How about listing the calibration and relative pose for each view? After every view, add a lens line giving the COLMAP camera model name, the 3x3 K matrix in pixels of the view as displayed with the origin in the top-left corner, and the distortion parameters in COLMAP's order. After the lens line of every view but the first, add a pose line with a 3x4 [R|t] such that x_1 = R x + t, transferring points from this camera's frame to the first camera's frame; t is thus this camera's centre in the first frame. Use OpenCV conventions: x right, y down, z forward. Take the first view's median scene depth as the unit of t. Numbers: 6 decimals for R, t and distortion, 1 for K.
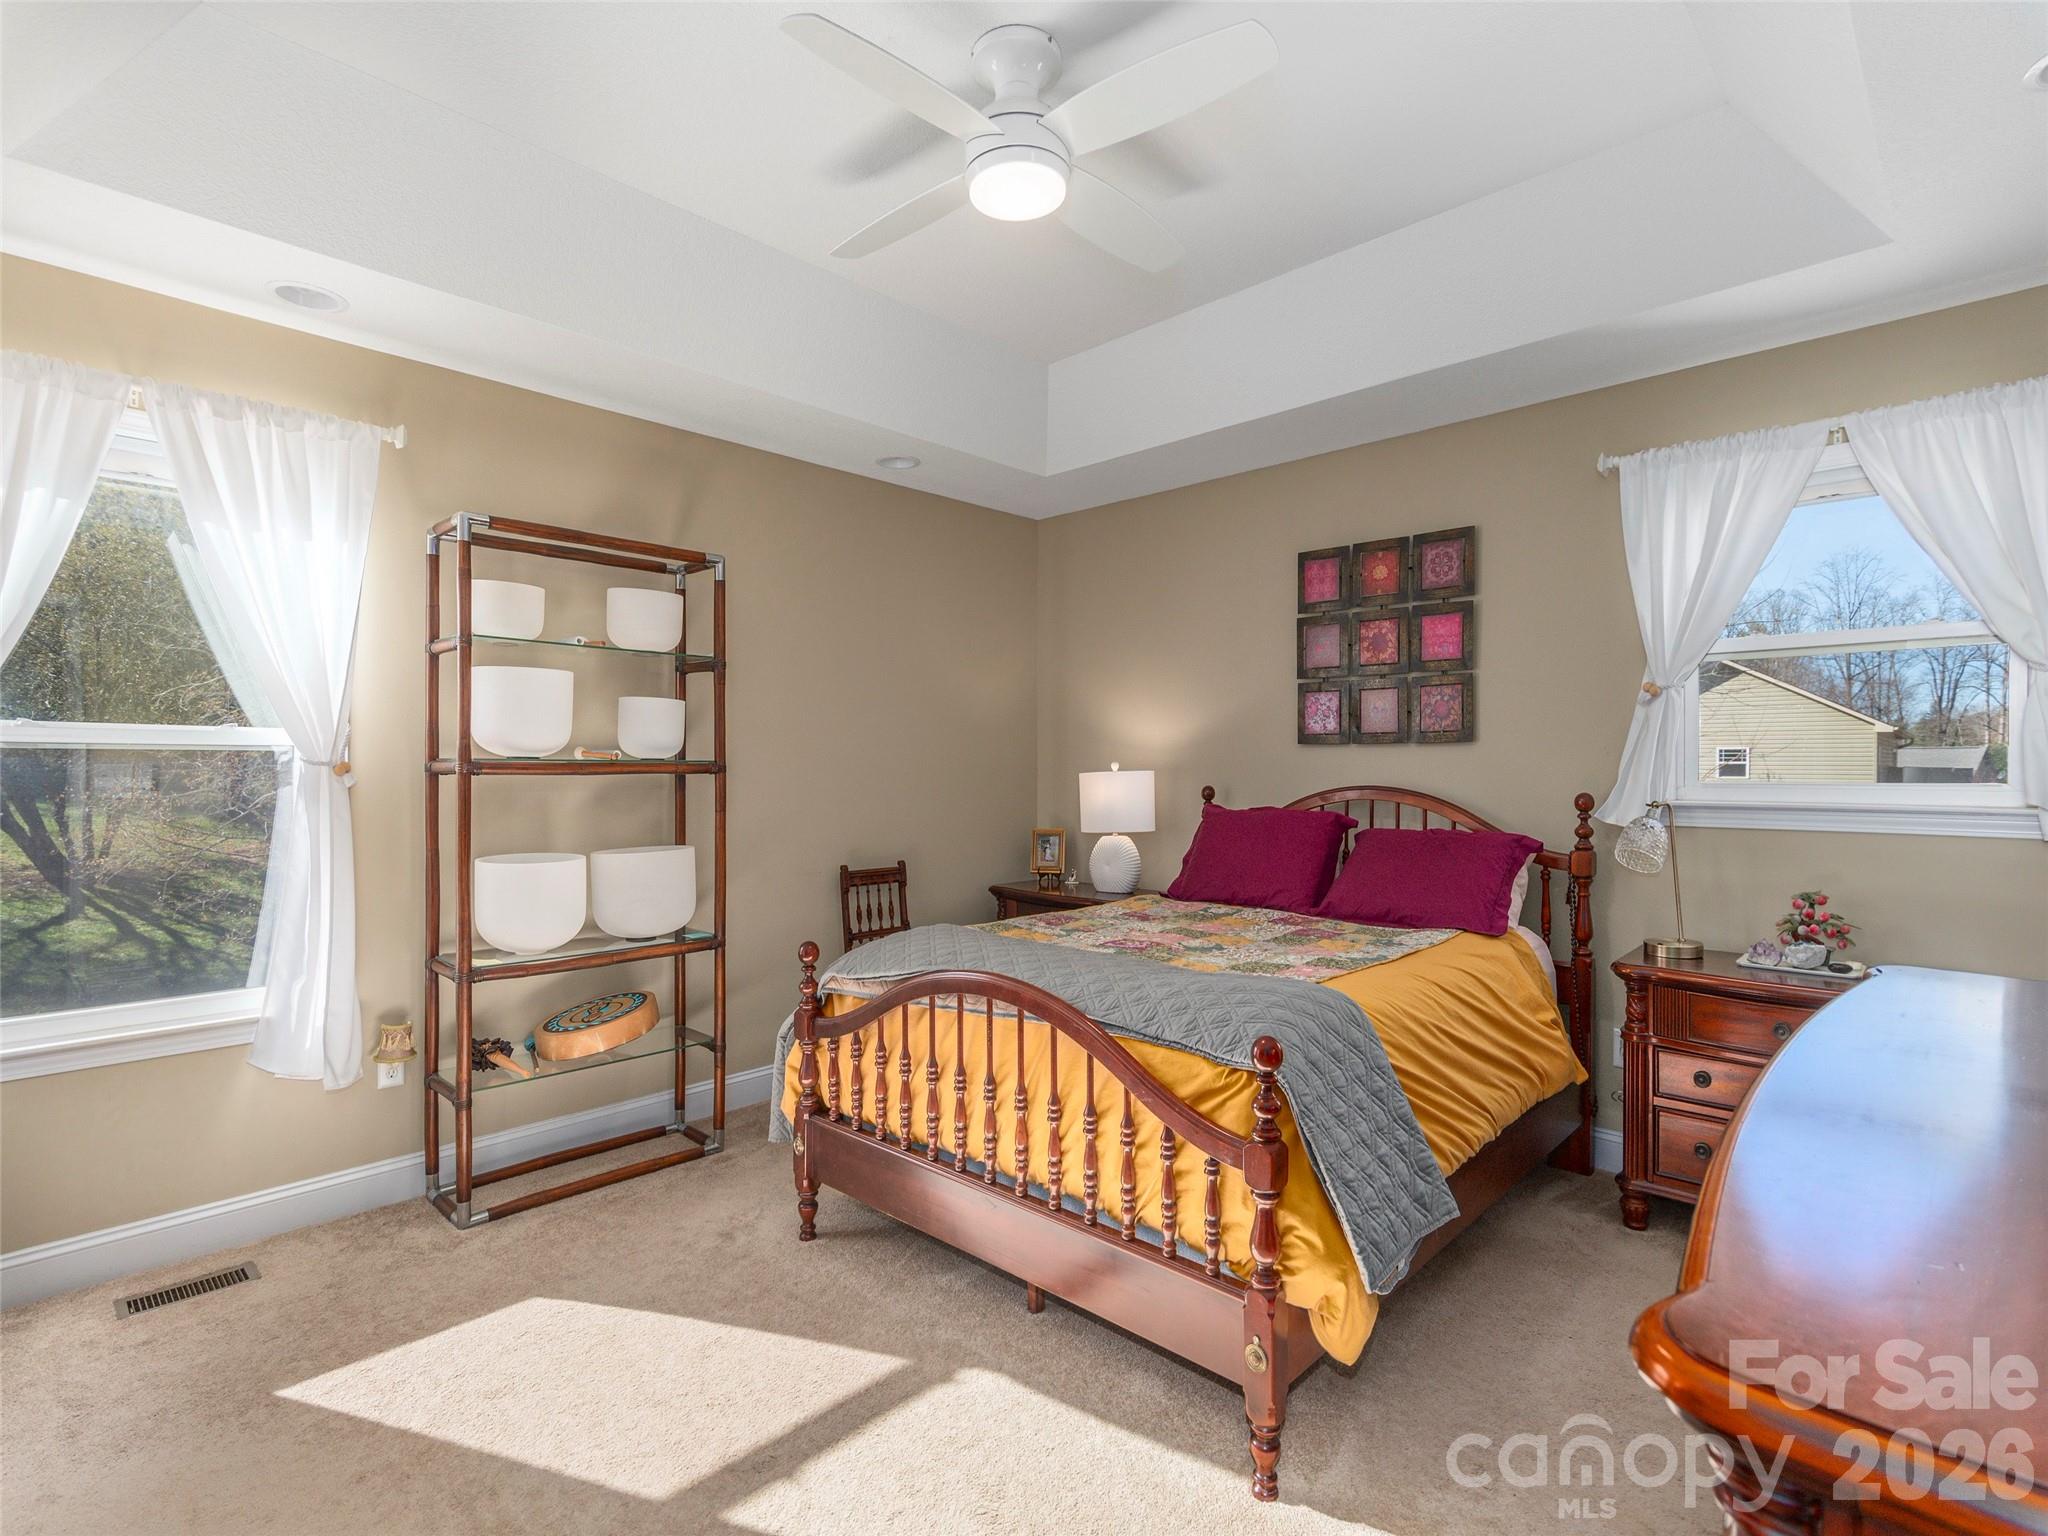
lens RADIAL K [[1003.2, 0, 1031.8], [0, 1003.2, 766.5], [0, 0, 1]] dist [0.005475, 0.000299]
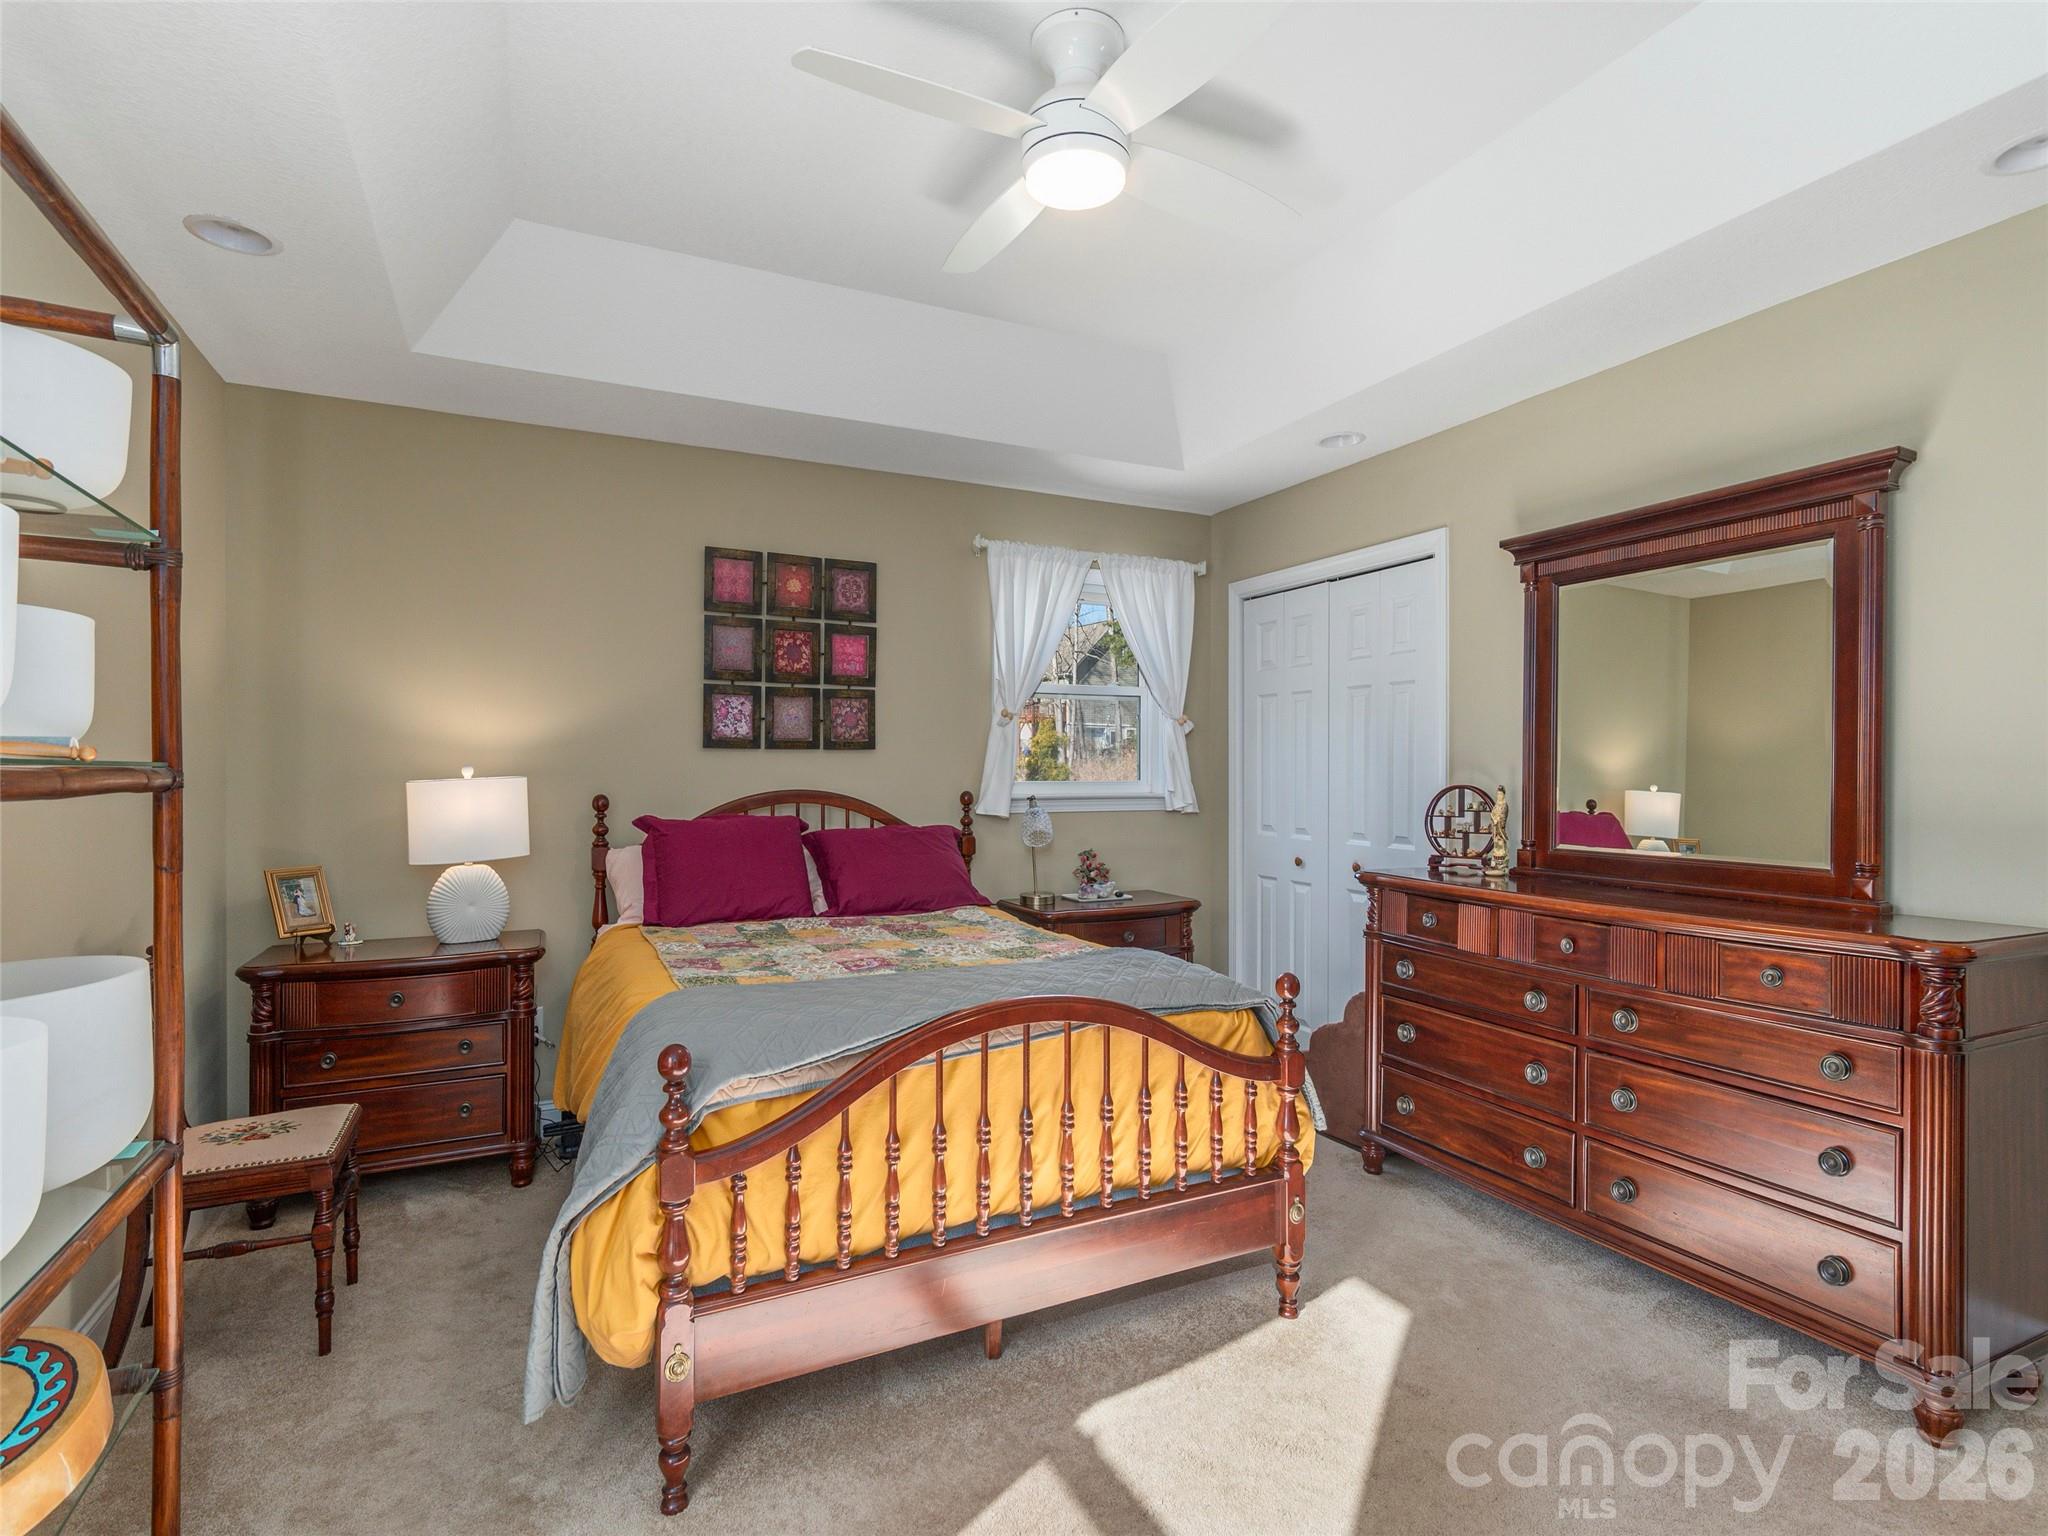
lens RADIAL K [[1003.2, 0, 1031.5], [0, 1003.2, 771.1], [0, 0, 1]] dist [0.005475, 0.000299]
pose [[0.339732, -0.004508, 0.940511, -0.581070], [-0.000270, 0.999988, 0.004891, -0.005626], [-0.940522, -0.001915, 0.339727, 0.434491]]
